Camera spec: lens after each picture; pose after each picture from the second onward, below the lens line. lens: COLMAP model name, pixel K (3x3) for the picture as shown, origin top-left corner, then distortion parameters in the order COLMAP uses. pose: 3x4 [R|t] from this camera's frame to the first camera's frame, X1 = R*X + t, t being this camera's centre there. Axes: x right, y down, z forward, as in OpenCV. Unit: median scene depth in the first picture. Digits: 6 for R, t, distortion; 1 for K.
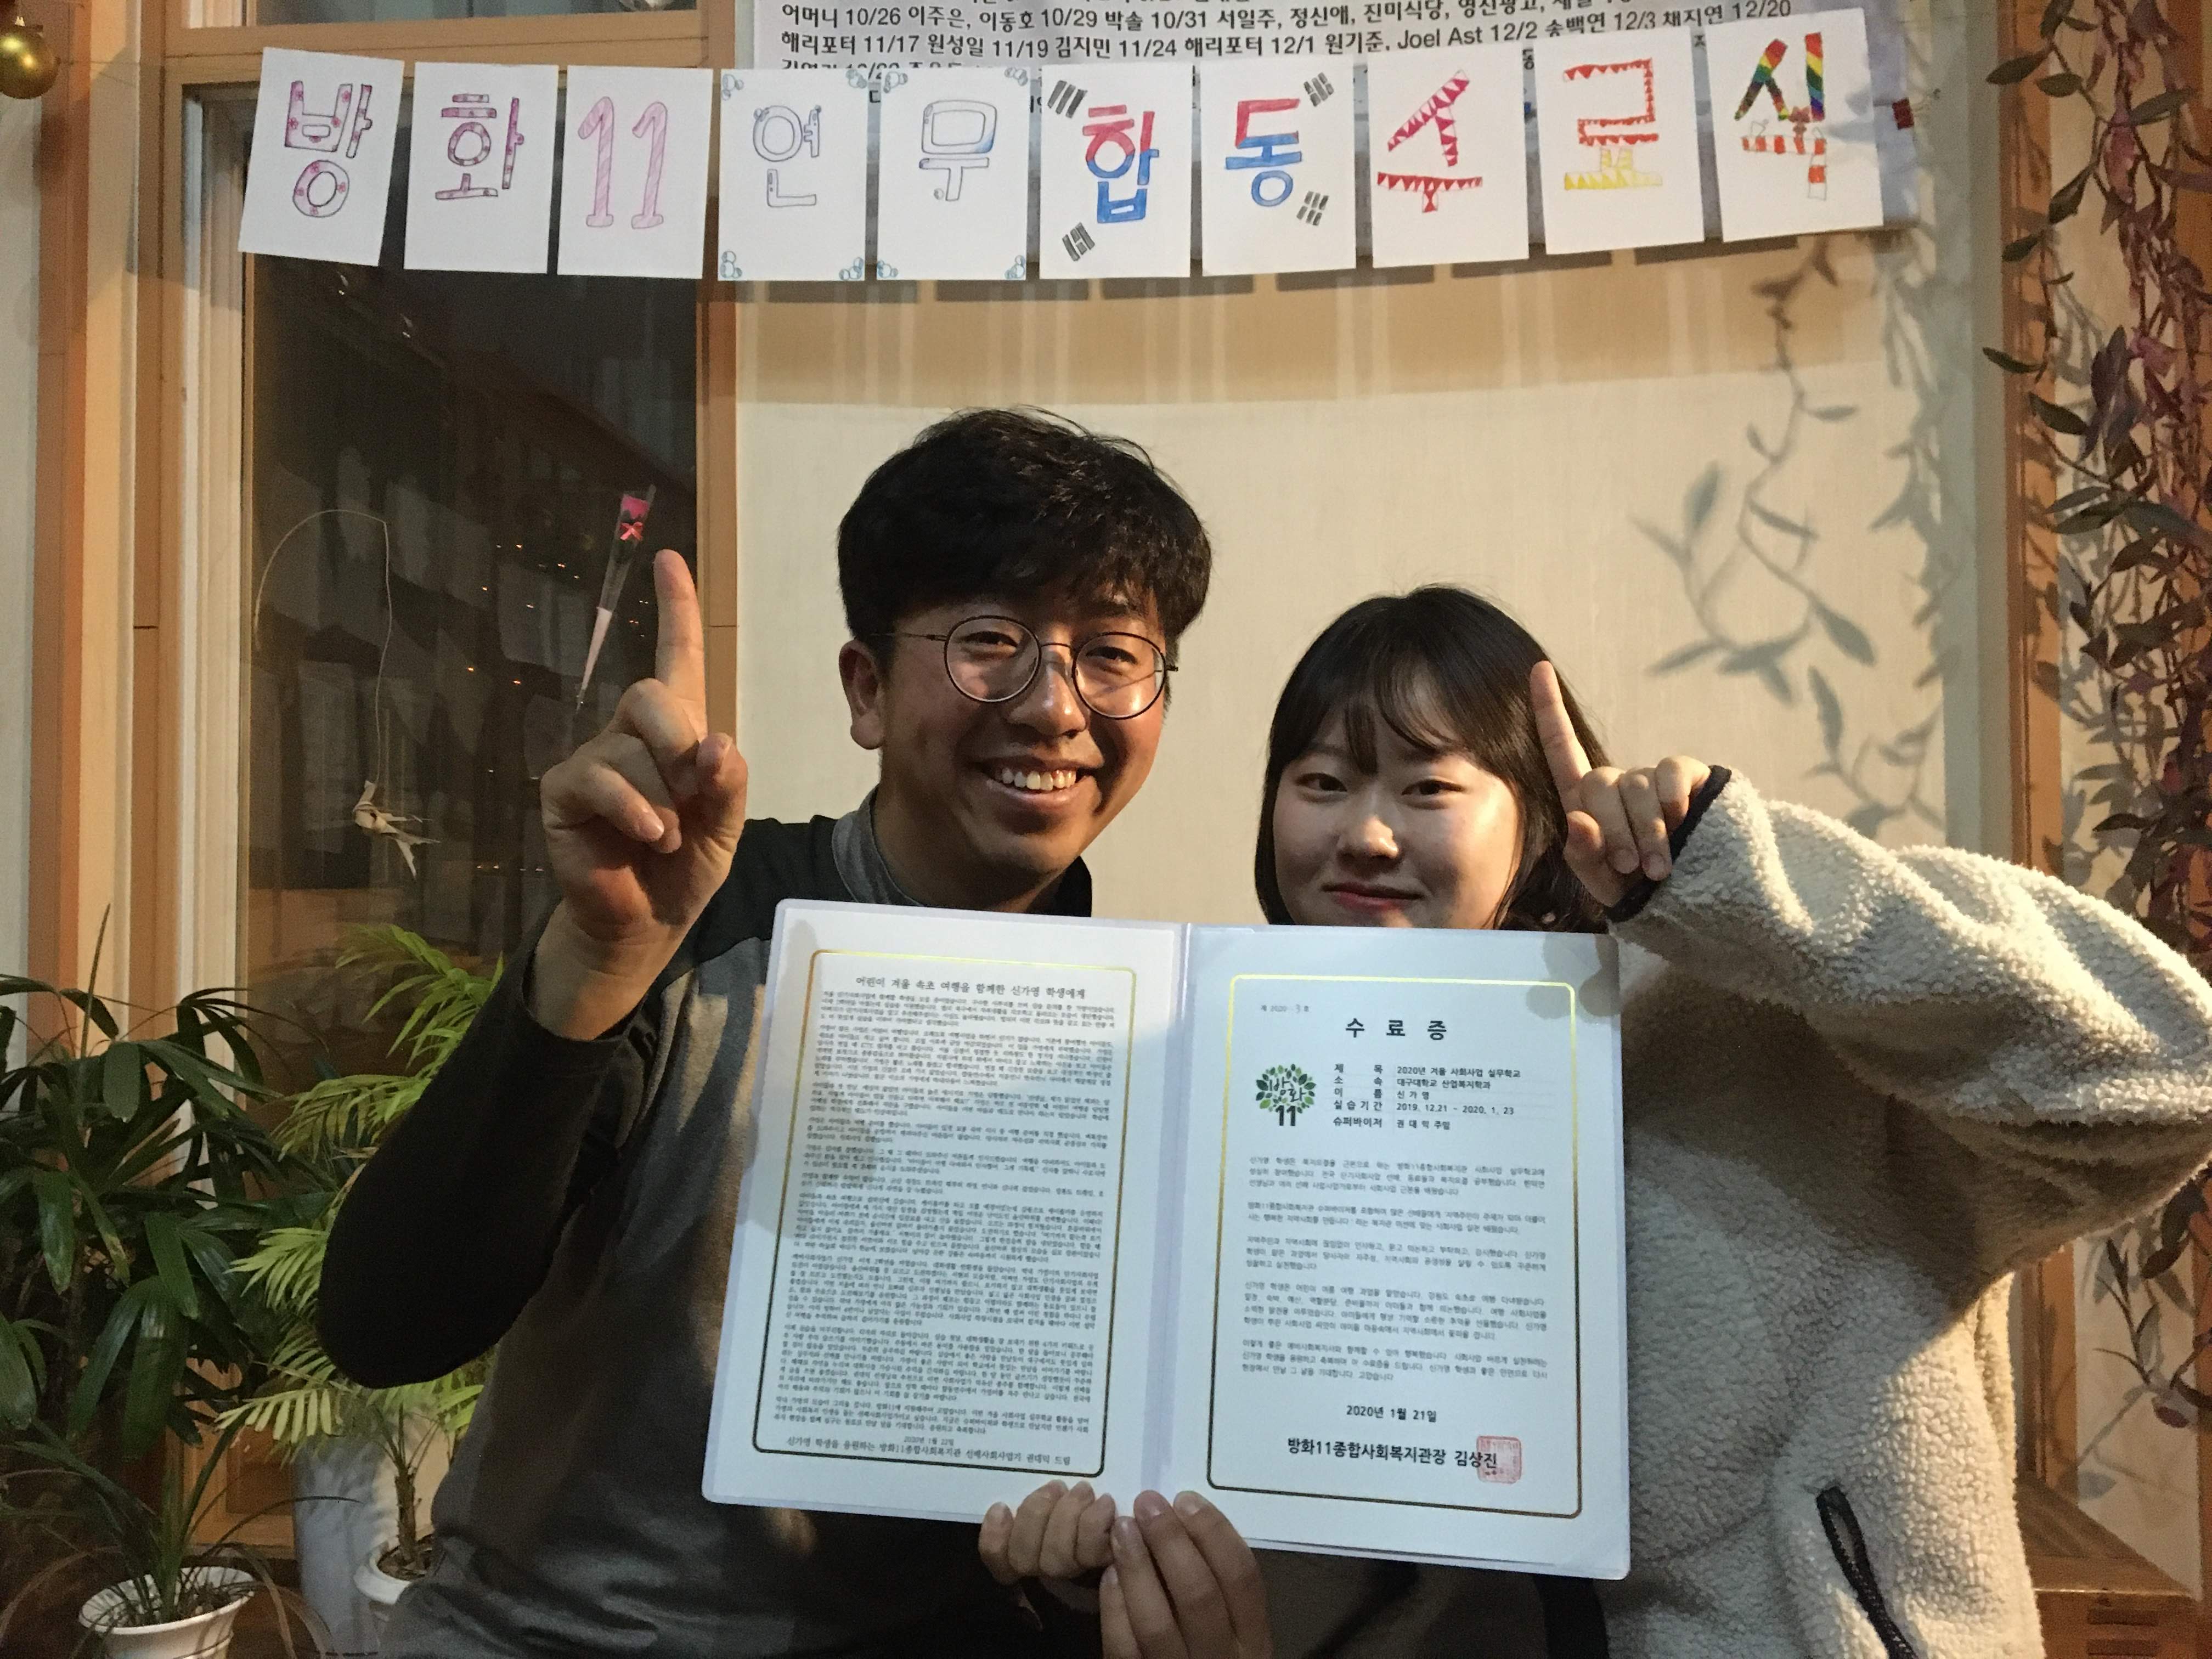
lens RADIAL K [[1854.8, 0, 1091.4], [0, 1854.8, 816.2], [0, 0, 1]] dist [0.054345, -0.062114]
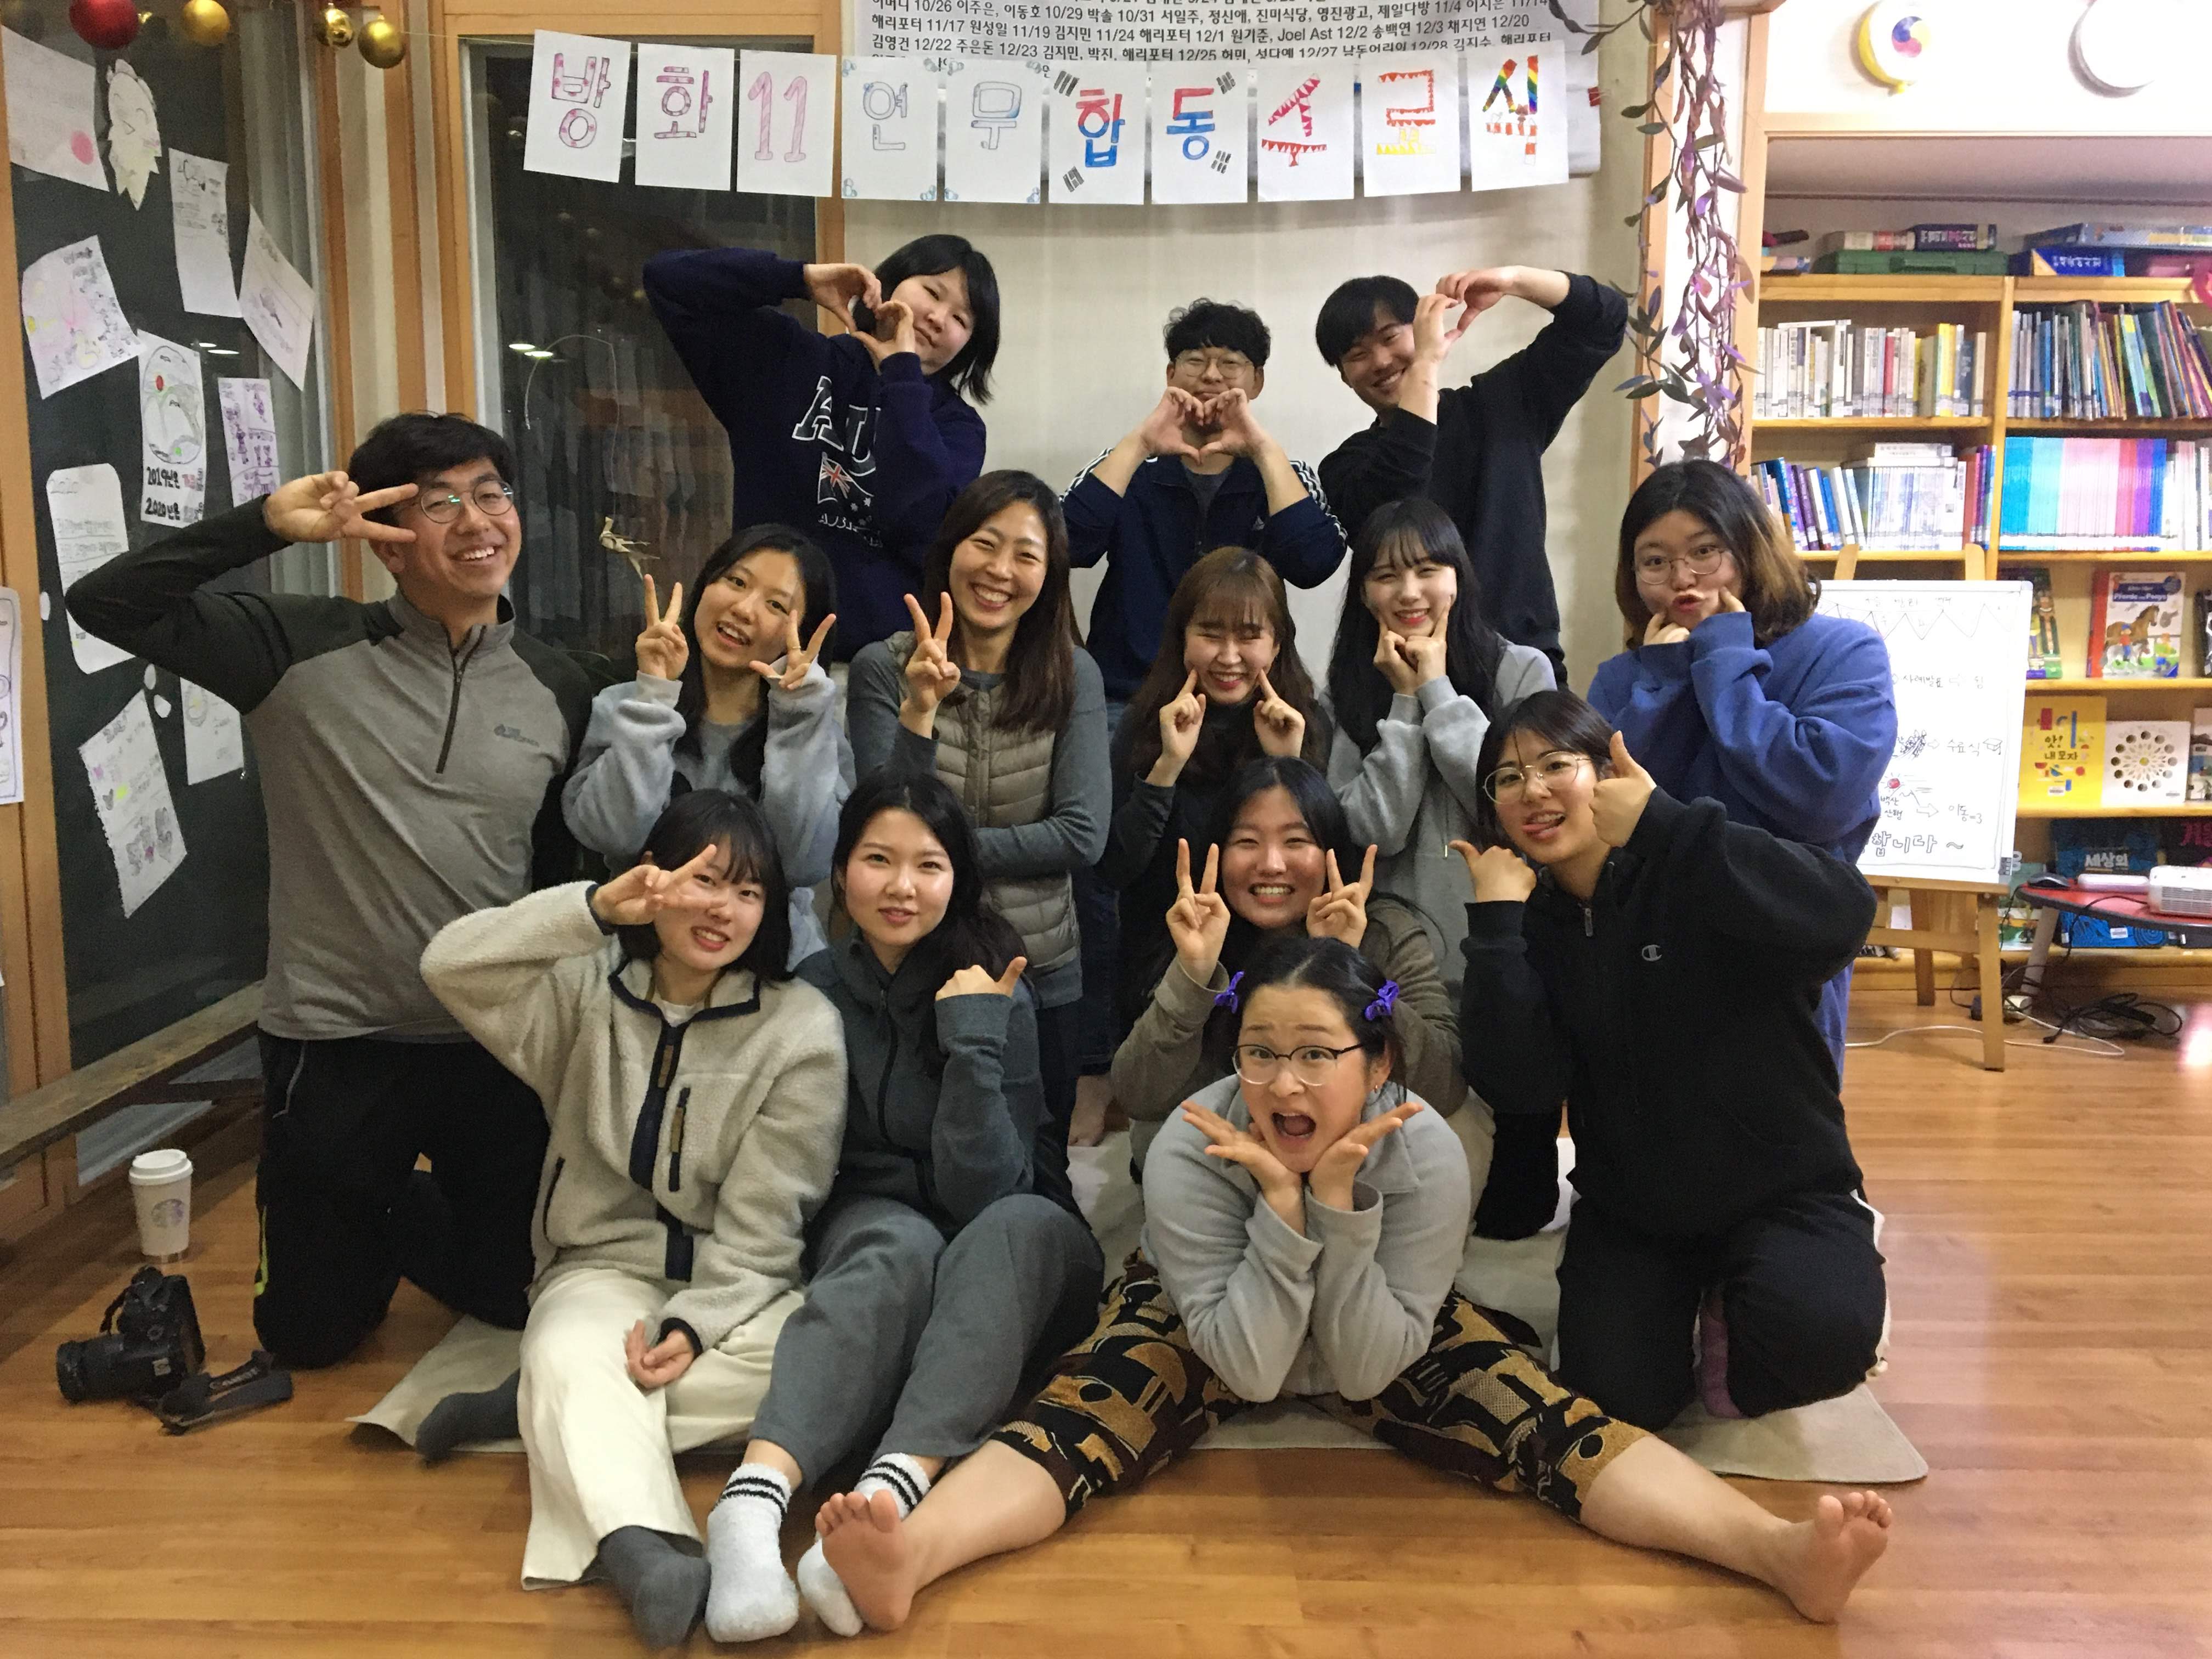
lens RADIAL K [[1974.5, 0, 1093.2], [0, 1974.5, 834.4], [0, 0, 1]] dist [0.047663, -0.002815]
pose [[0.998234, -0.003798, 0.059276, -0.089868], [-0.006716, 0.984335, 0.176179, -0.056835], [-0.059017, -0.176266, 0.982572, -0.734846]]
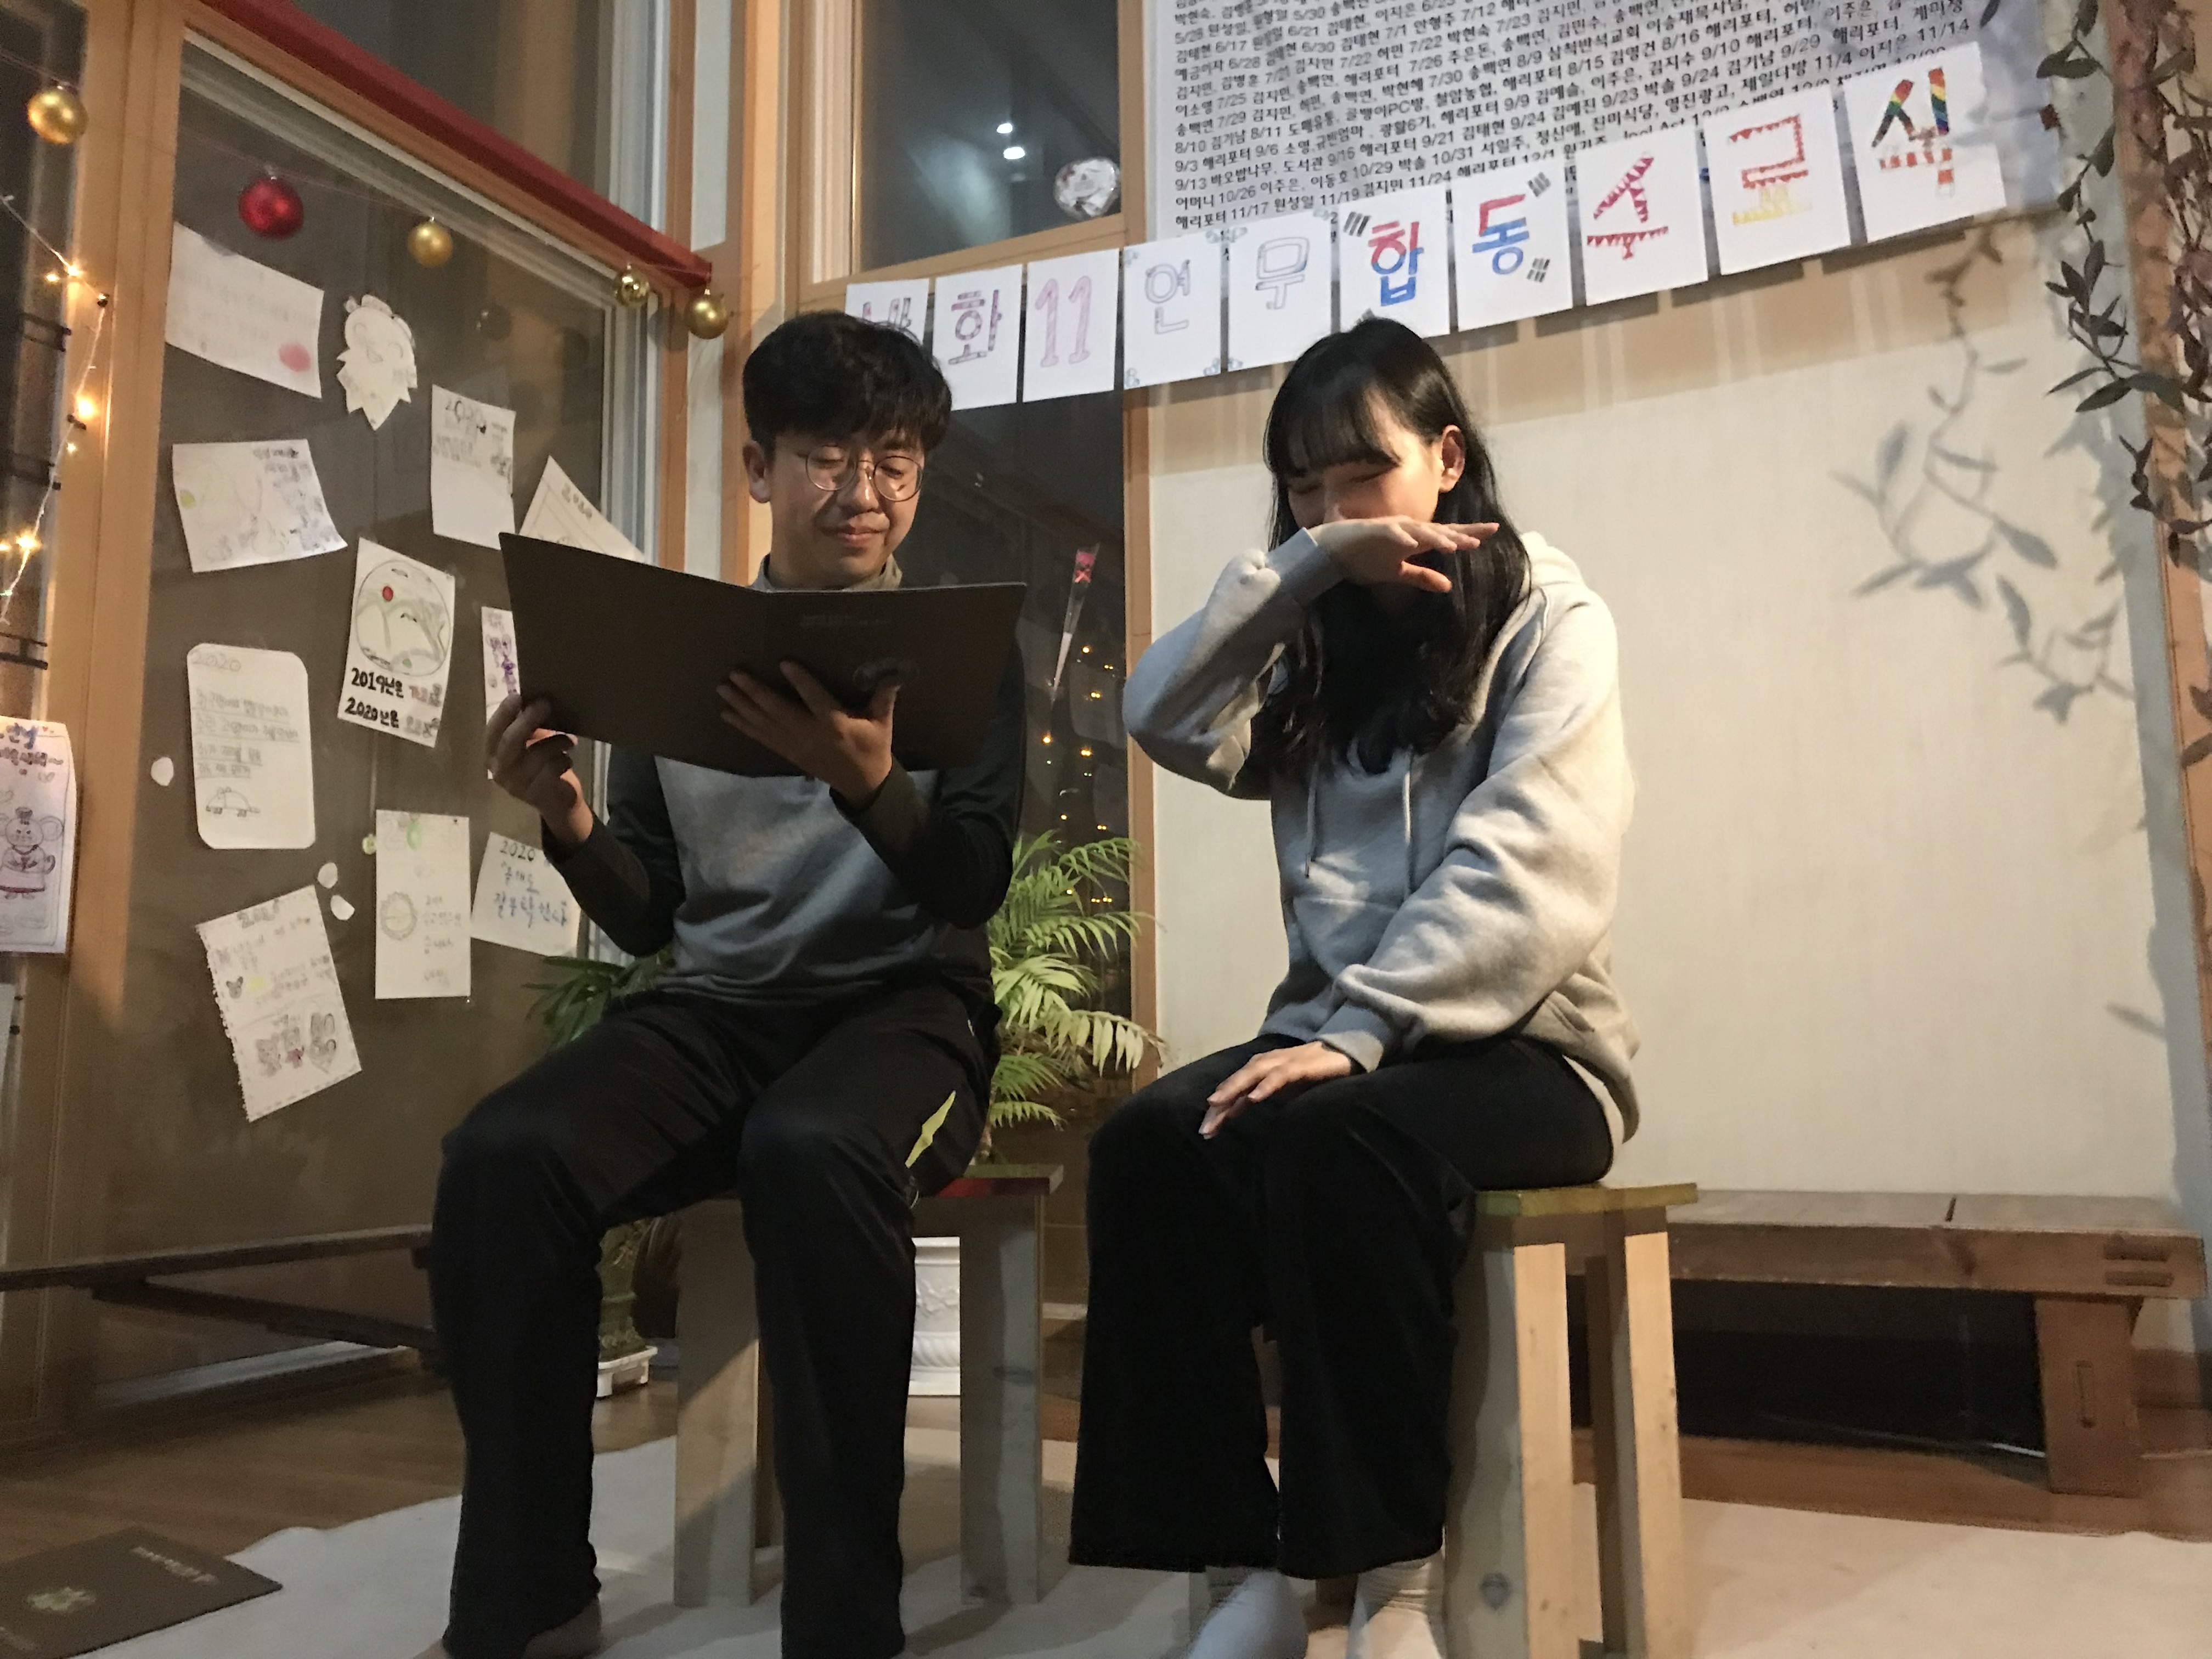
lens RADIAL K [[1828.2, 0, 1109.7], [0, 1828.2, 820.9], [0, 0, 1]] dist [0.000867, 0.038573]
pose [[0.934425, -0.057228, -0.351533, 0.260002], [0.020732, 0.994073, -0.106722, 0.189290], [0.355557, 0.092436, 0.930073, -0.272671]]
